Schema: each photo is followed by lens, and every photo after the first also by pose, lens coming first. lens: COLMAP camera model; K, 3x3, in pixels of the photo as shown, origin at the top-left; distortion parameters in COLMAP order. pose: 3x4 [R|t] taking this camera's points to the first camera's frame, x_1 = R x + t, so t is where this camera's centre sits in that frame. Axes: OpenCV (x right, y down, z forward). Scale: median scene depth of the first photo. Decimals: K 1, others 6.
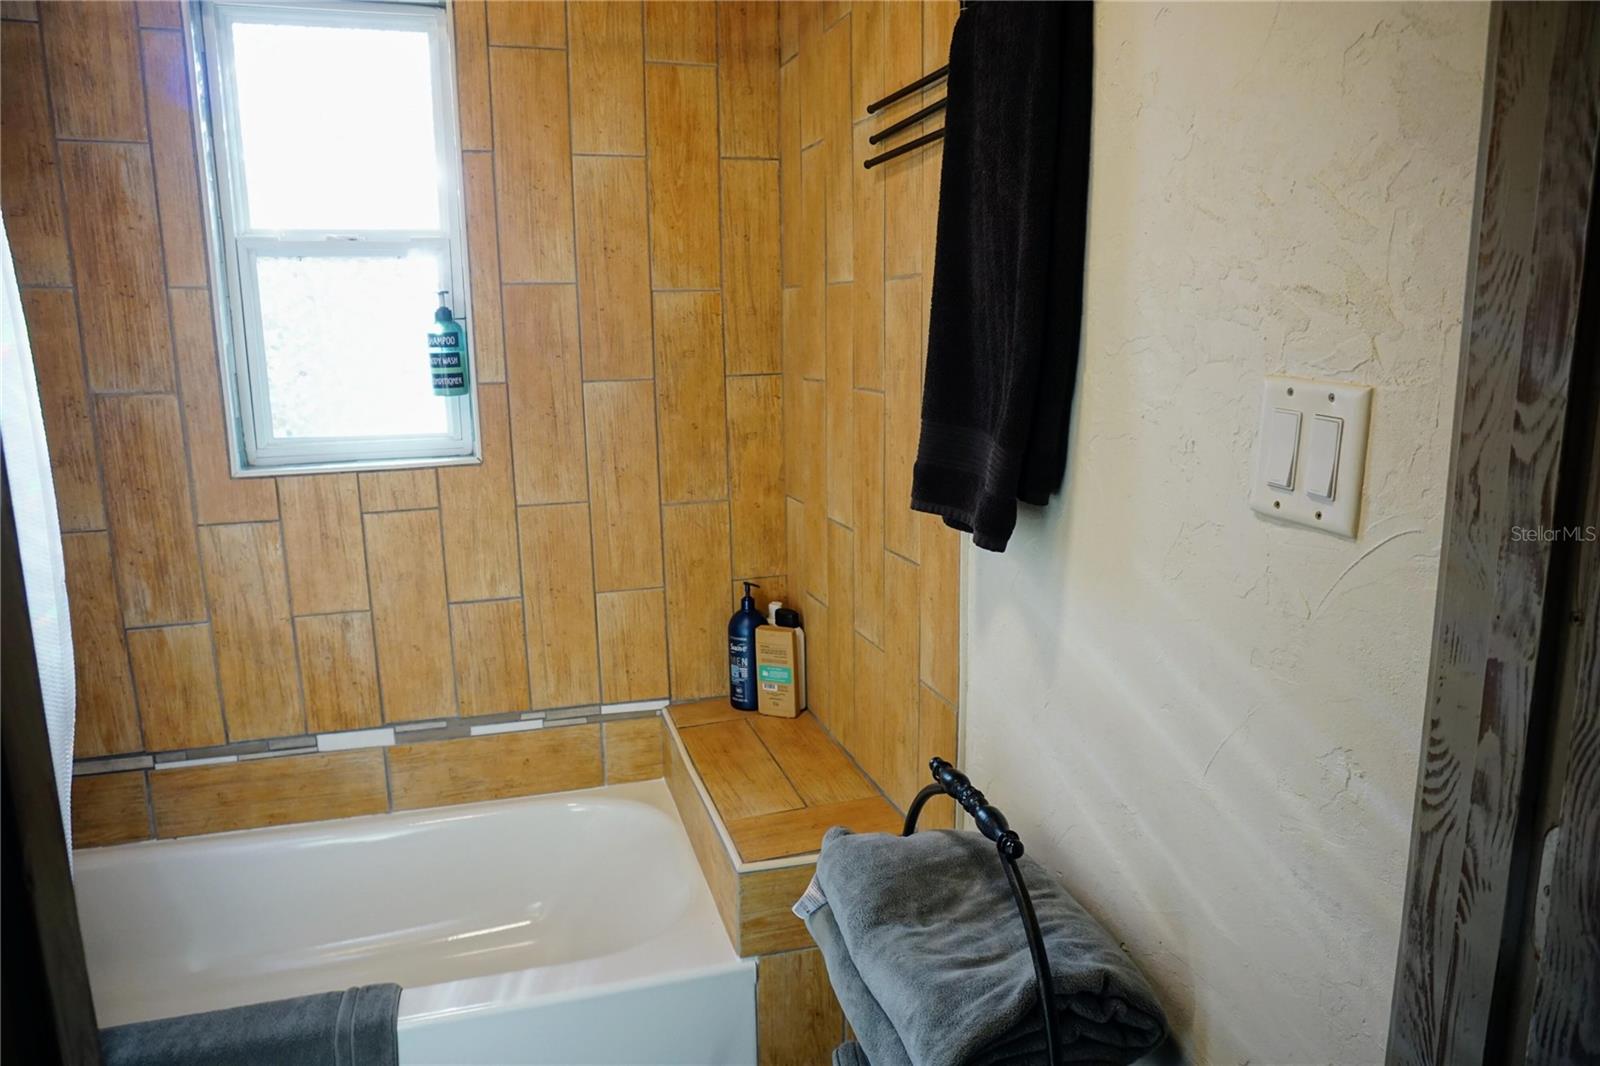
lens RADIAL K [[1074.9, 0, 799.4], [0, 1074.9, 537.1], [0, 0, 1]] dist [-0.047495, 0.032742]
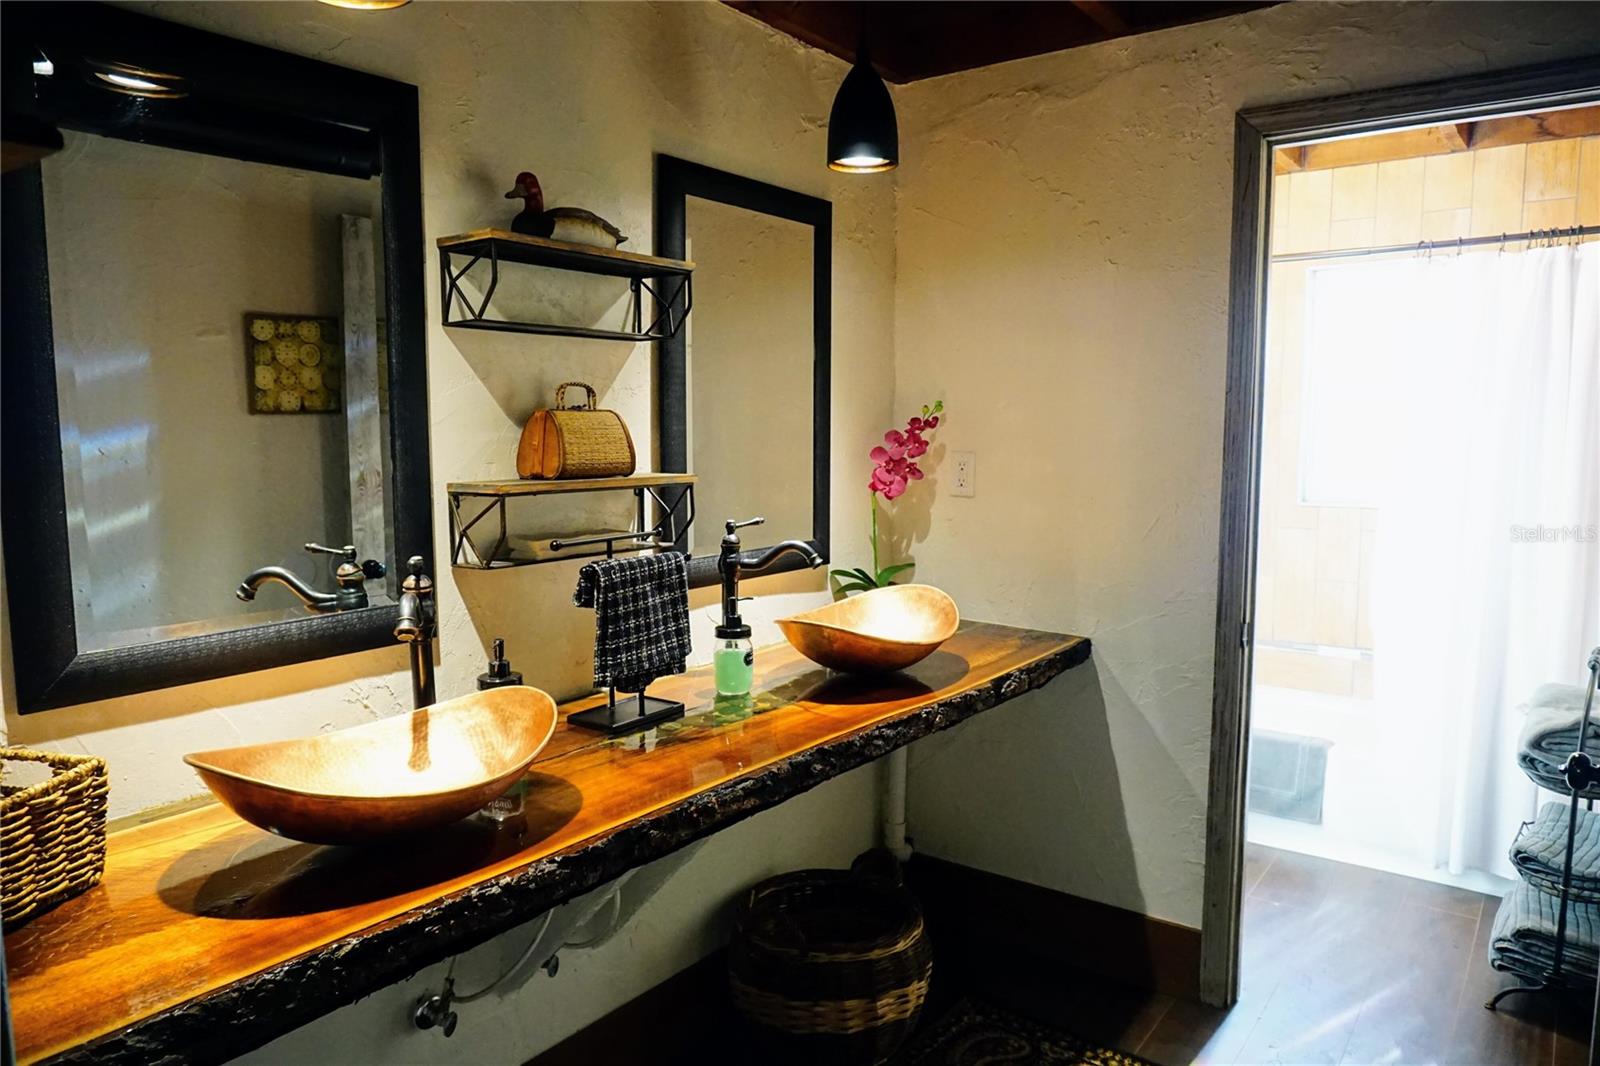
lens RADIAL K [[1074.9, 0, 795.0], [0, 1074.9, 533.6], [0, 0, 1]] dist [-0.047495, 0.032742]
pose [[0.591961, 0.088239, -0.801122, 0.511498], [-0.159860, 0.987095, -0.009400, 0.163172], [0.789954, 0.133632, 0.598427, -0.923595]]
